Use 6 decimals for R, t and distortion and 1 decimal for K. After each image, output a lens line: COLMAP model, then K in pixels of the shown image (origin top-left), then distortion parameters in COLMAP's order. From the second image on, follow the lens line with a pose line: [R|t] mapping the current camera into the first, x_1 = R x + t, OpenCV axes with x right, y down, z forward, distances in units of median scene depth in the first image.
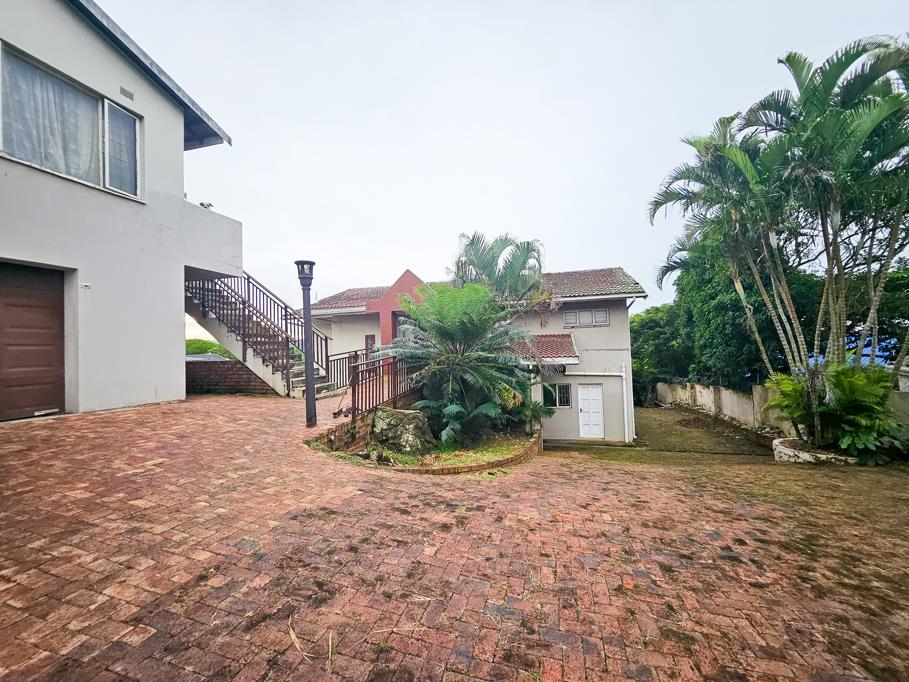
lens RADIAL K [[356.1, 0, 456.4], [0, 356.1, 338.7], [0, 0, 1]] dist [-0.009702, 0.002513]
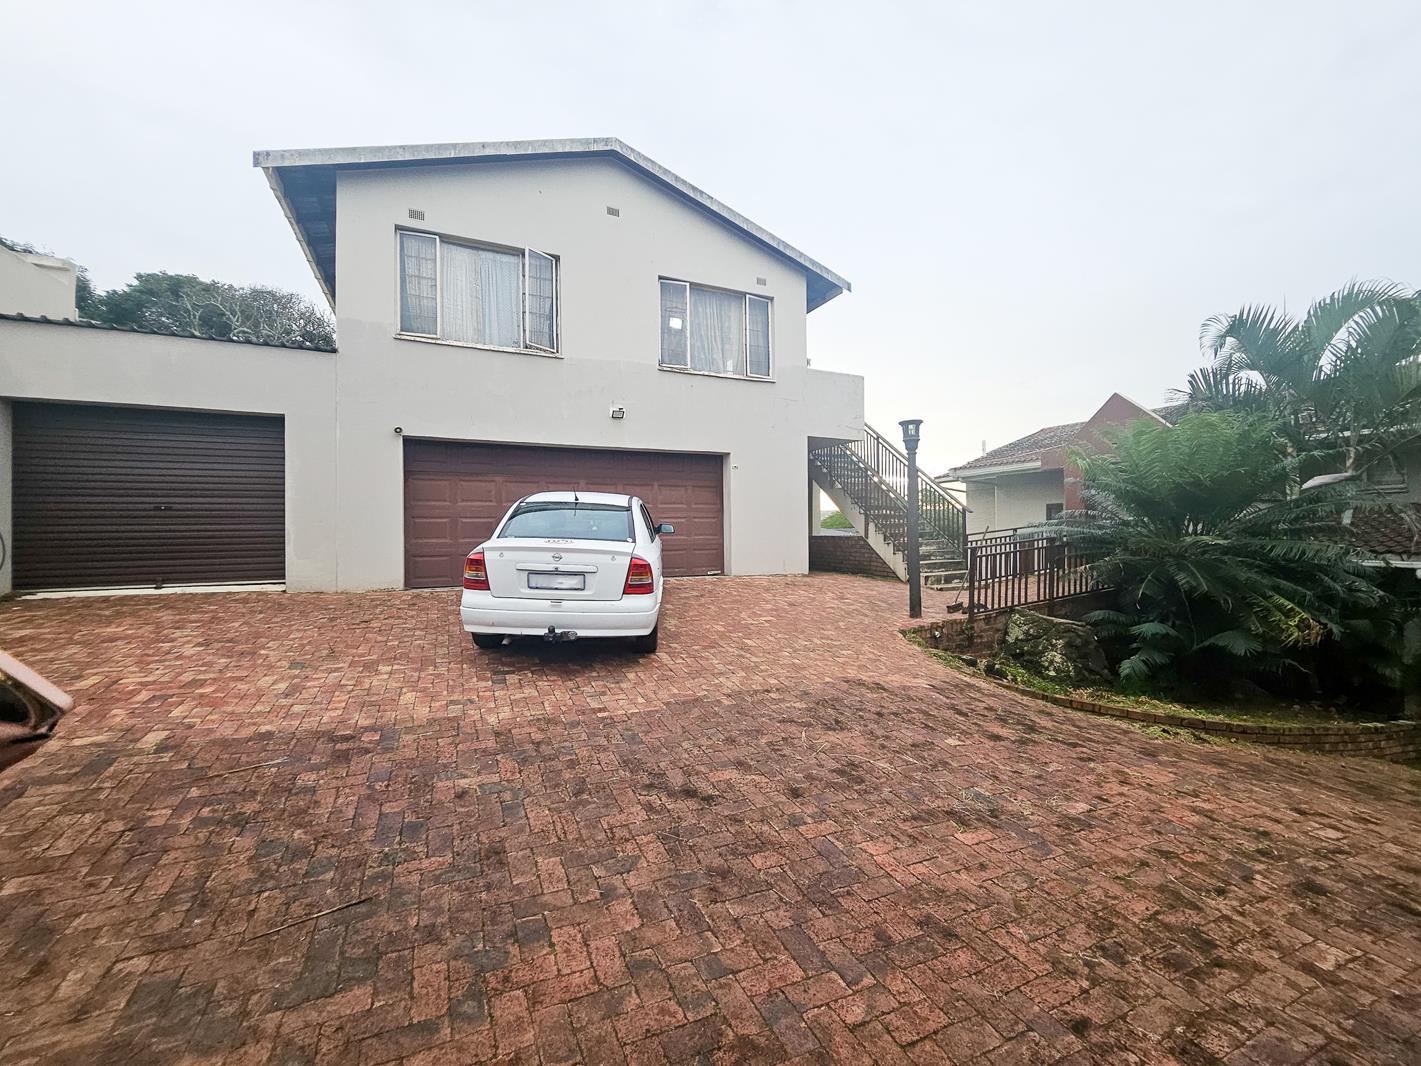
lens RADIAL K [[556.7, 0, 713.5], [0, 556.7, 529.4], [0, 0, 1]] dist [-0.009702, 0.002513]
pose [[0.627097, 0.023931, -0.778574, 0.281349], [0.006468, 0.999334, 0.035926, -0.009599], [0.778914, -0.027565, 0.626524, -0.171564]]
